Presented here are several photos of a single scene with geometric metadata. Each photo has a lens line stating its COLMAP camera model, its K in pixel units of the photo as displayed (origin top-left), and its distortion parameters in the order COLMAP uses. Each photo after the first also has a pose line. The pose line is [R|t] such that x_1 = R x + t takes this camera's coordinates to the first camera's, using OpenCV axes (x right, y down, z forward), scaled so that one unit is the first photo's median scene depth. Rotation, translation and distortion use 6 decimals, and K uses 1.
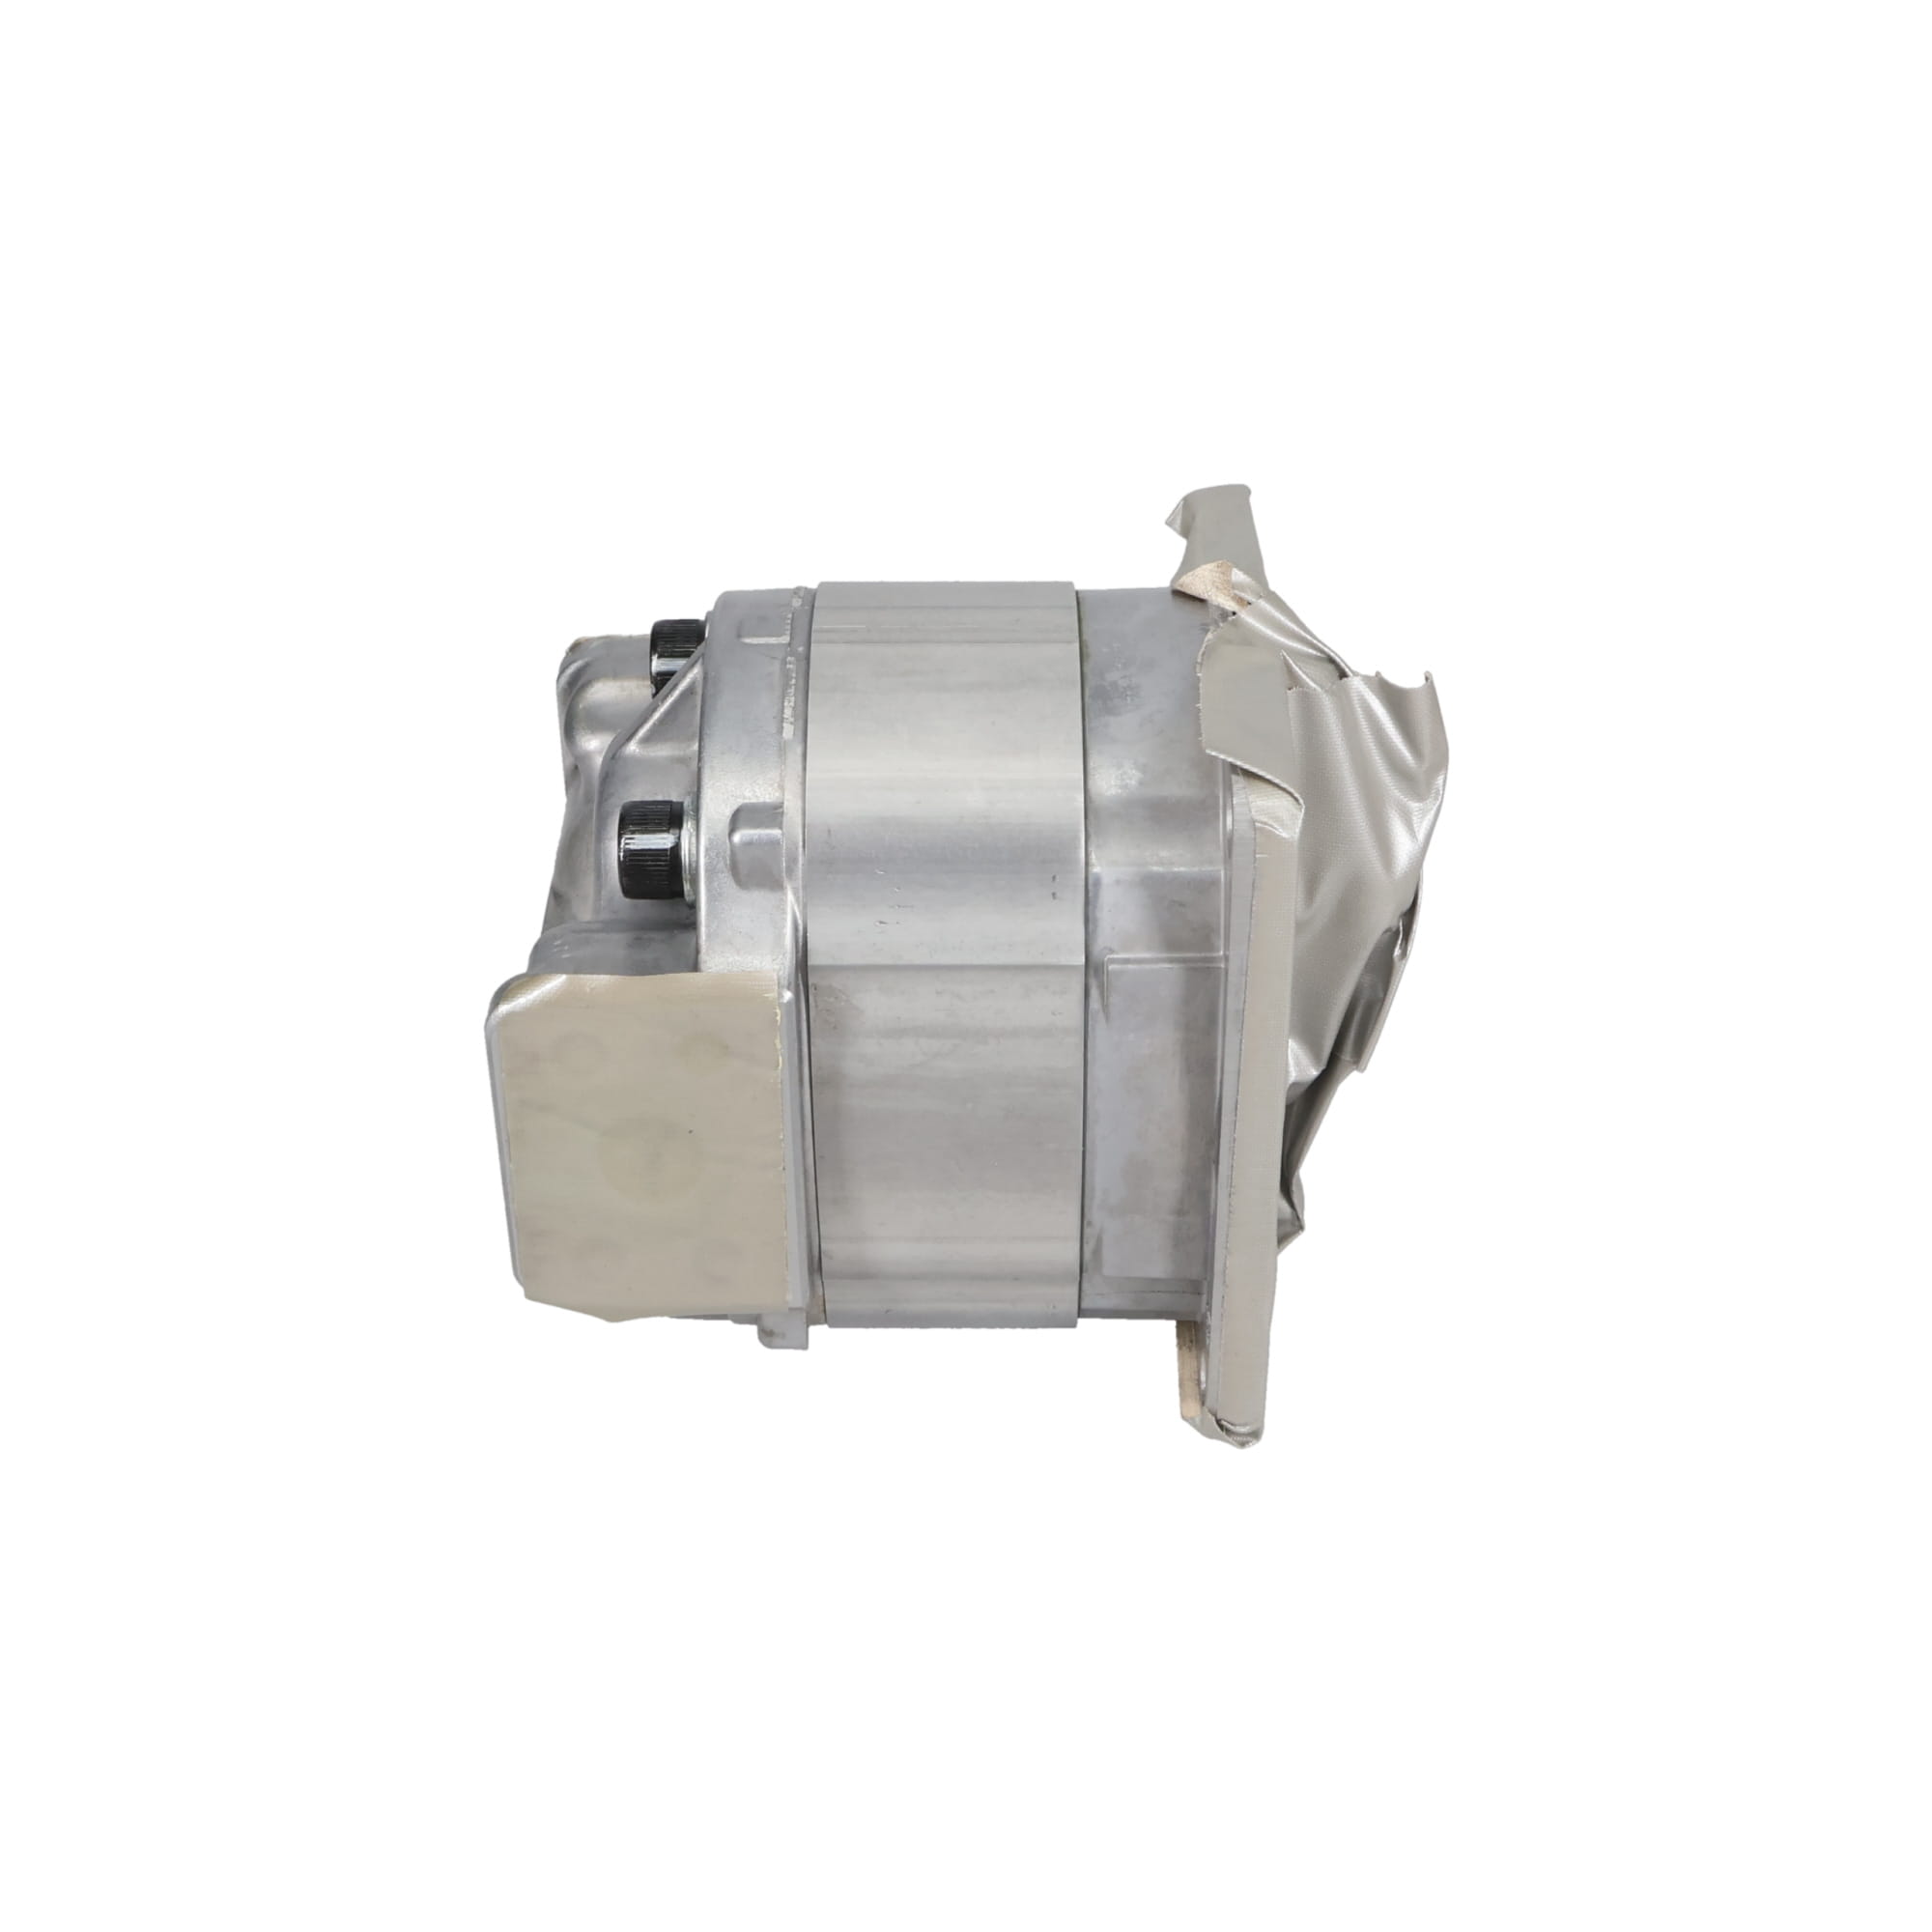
lens RADIAL K [[2950.6, 0, 962.1], [0, 2950.6, 965.7], [0, 0, 1]] dist [0.008126, 0.000000]
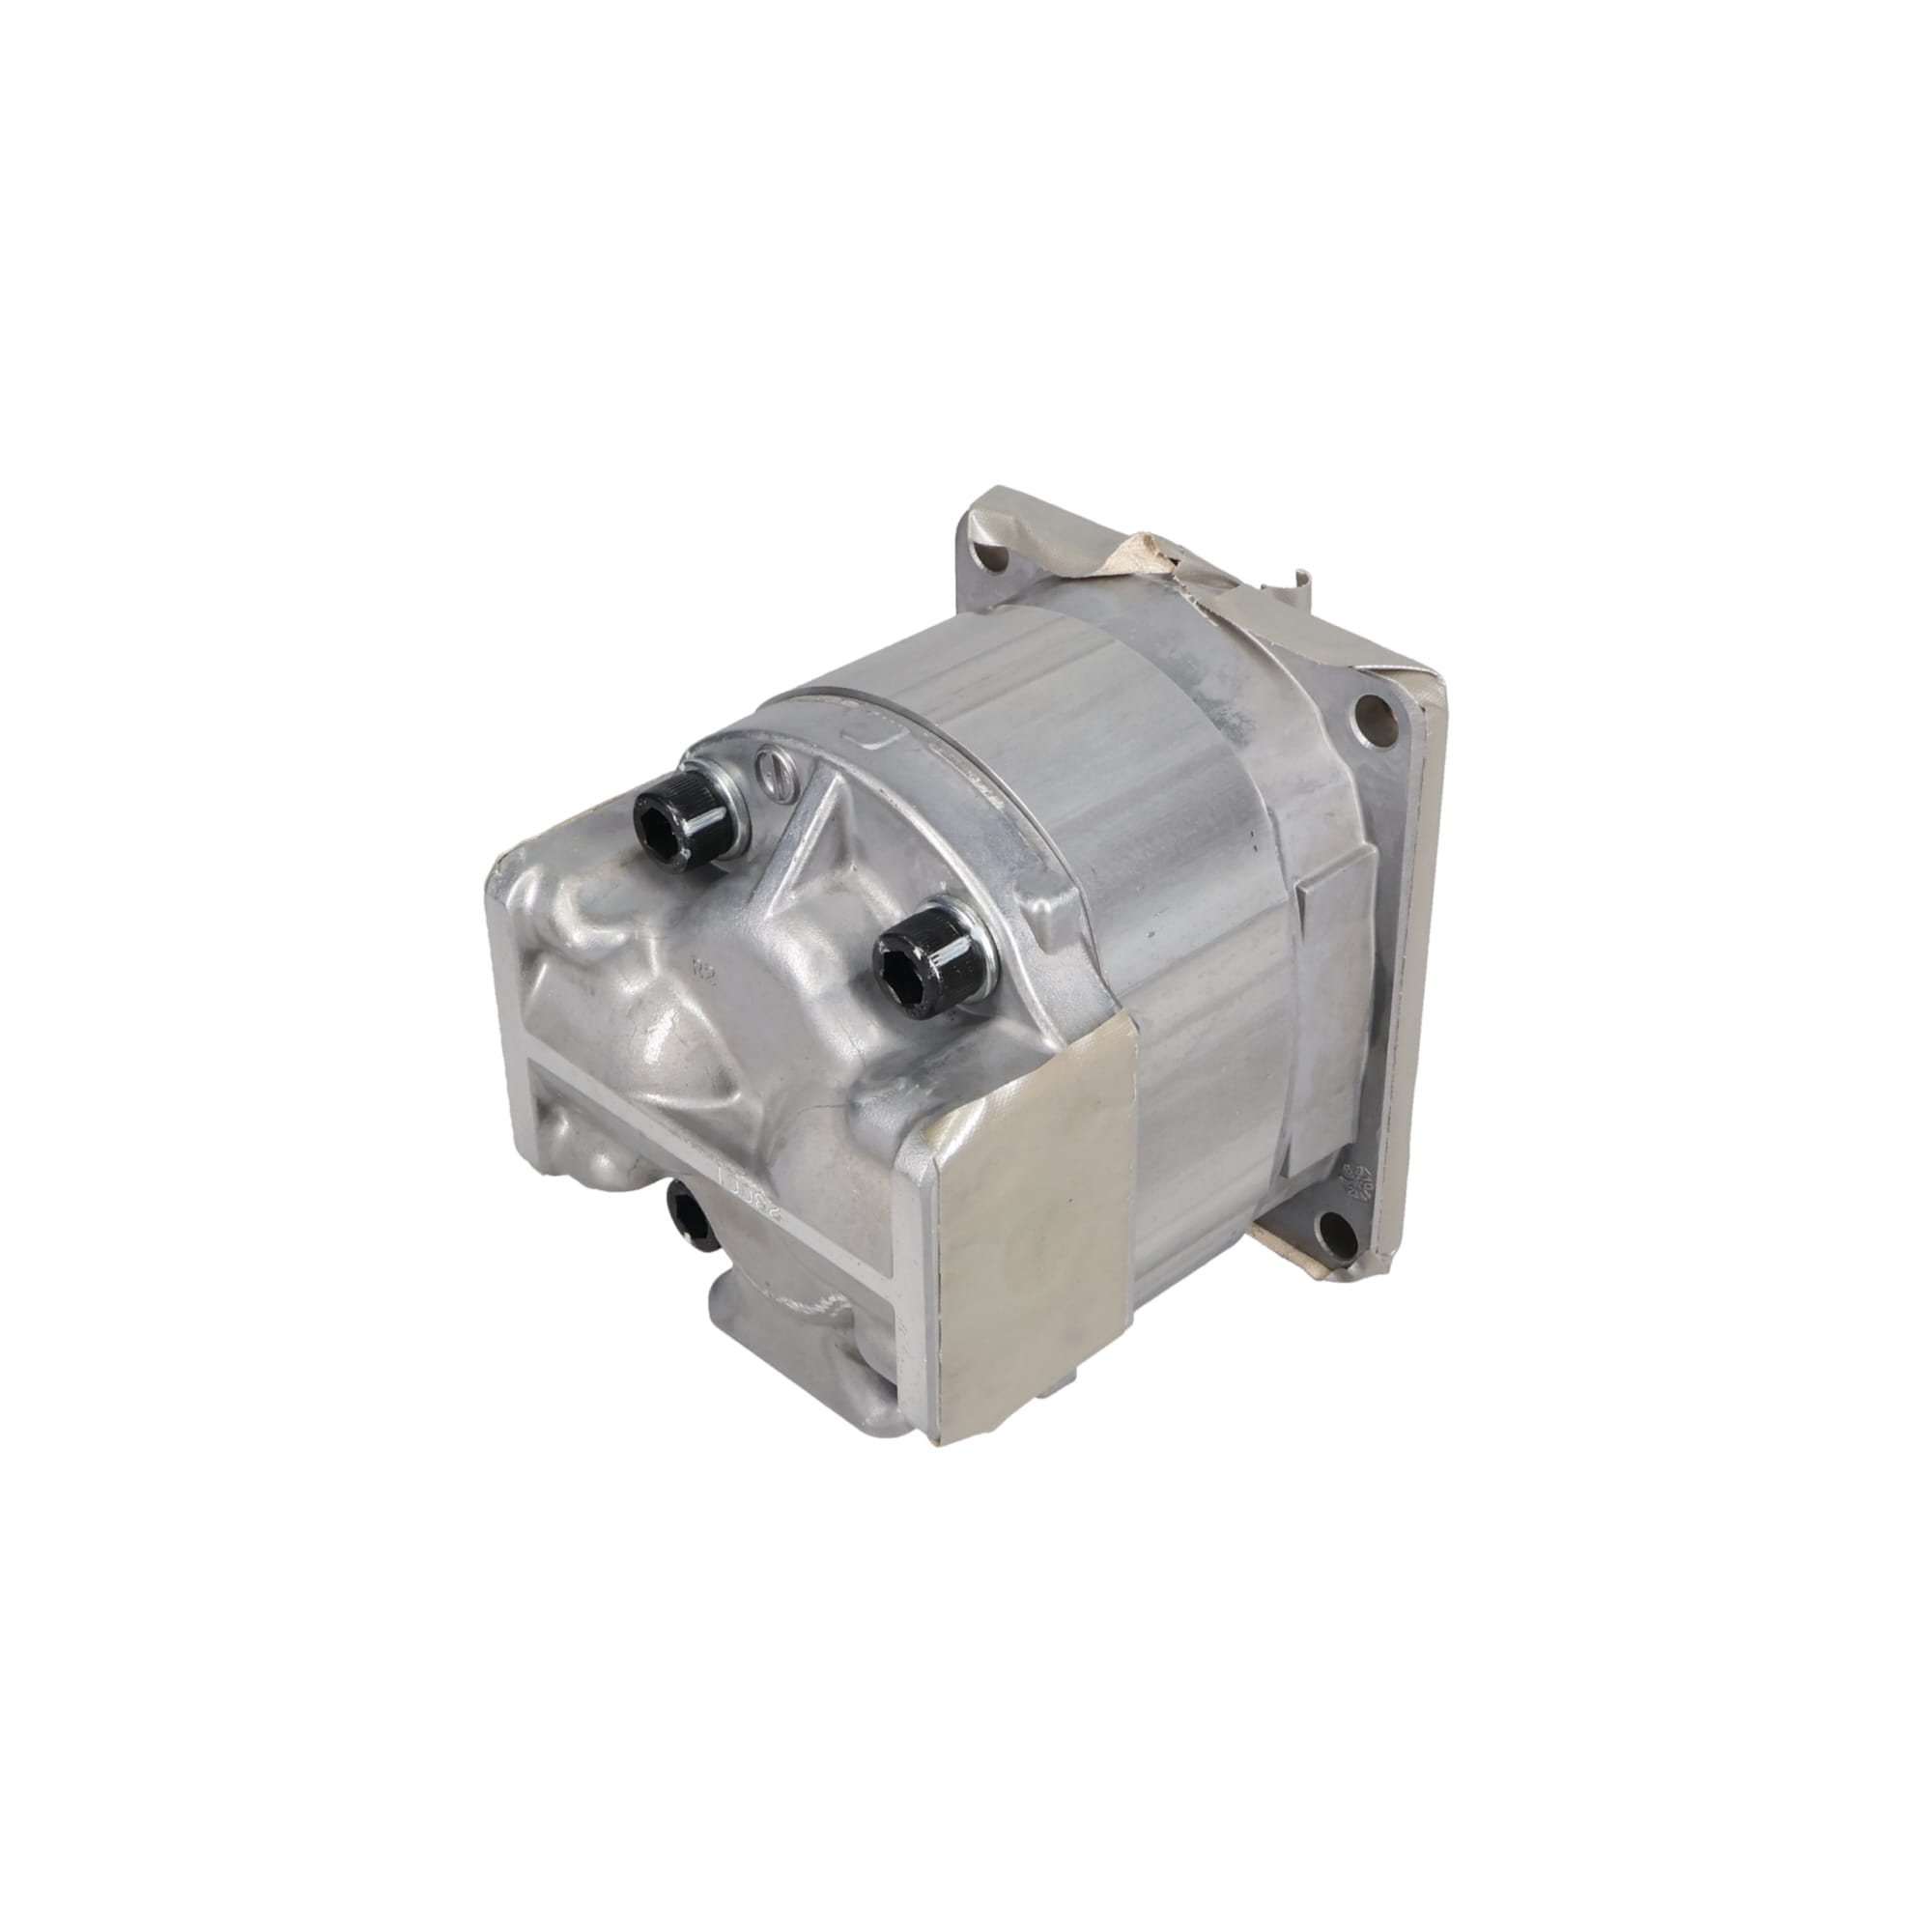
lens RADIAL K [[2950.6, 0, 971.1], [0, 2950.6, 965.8], [0, 0, 1]] dist [0.008126, 0.000000]
pose [[0.708001, -0.391103, 0.588024, -0.687148], [0.395662, 0.909370, 0.128443, -0.162688], [-0.584966, 0.141721, 0.798580, 0.194815]]
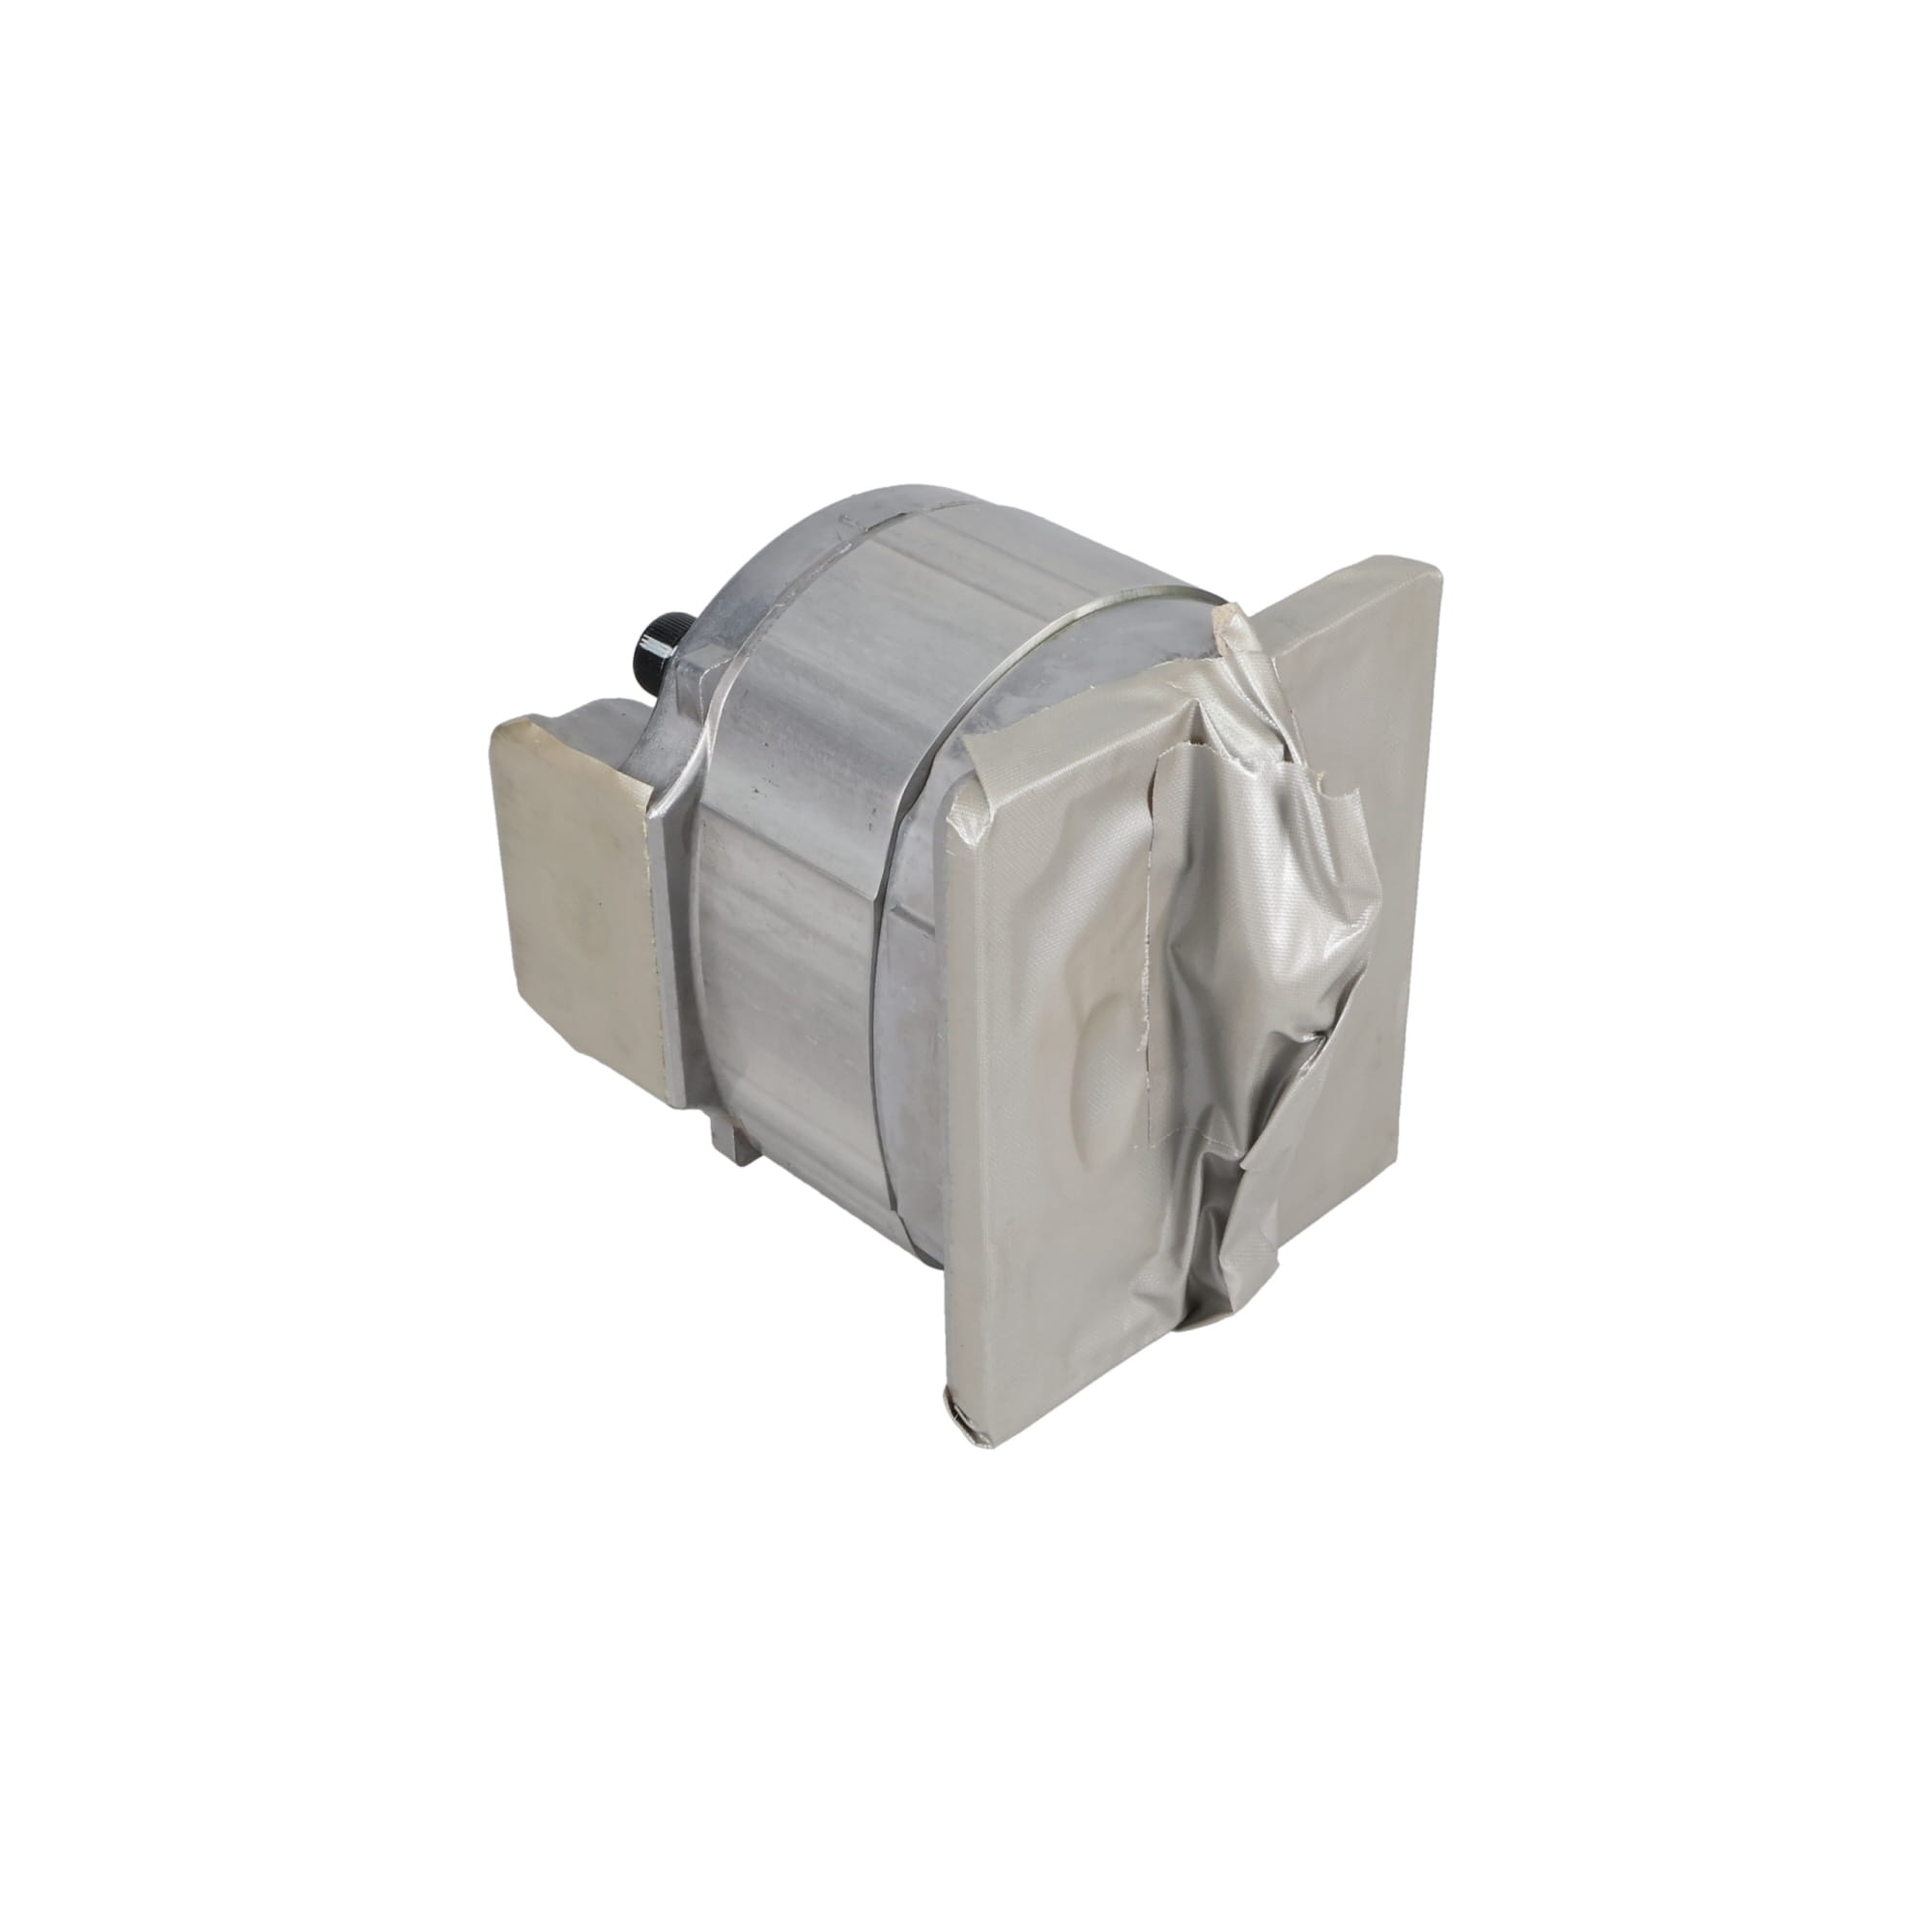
lens RADIAL K [[2950.6, 0, 966.2], [0, 2950.6, 965.0], [0, 0, 1]] dist [0.008126, 0.000000]
pose [[0.707969, 0.408830, -0.575880, 0.659671], [-0.392811, 0.905595, 0.159992, -0.156104], [0.586923, 0.112943, 0.801726, 0.190034]]
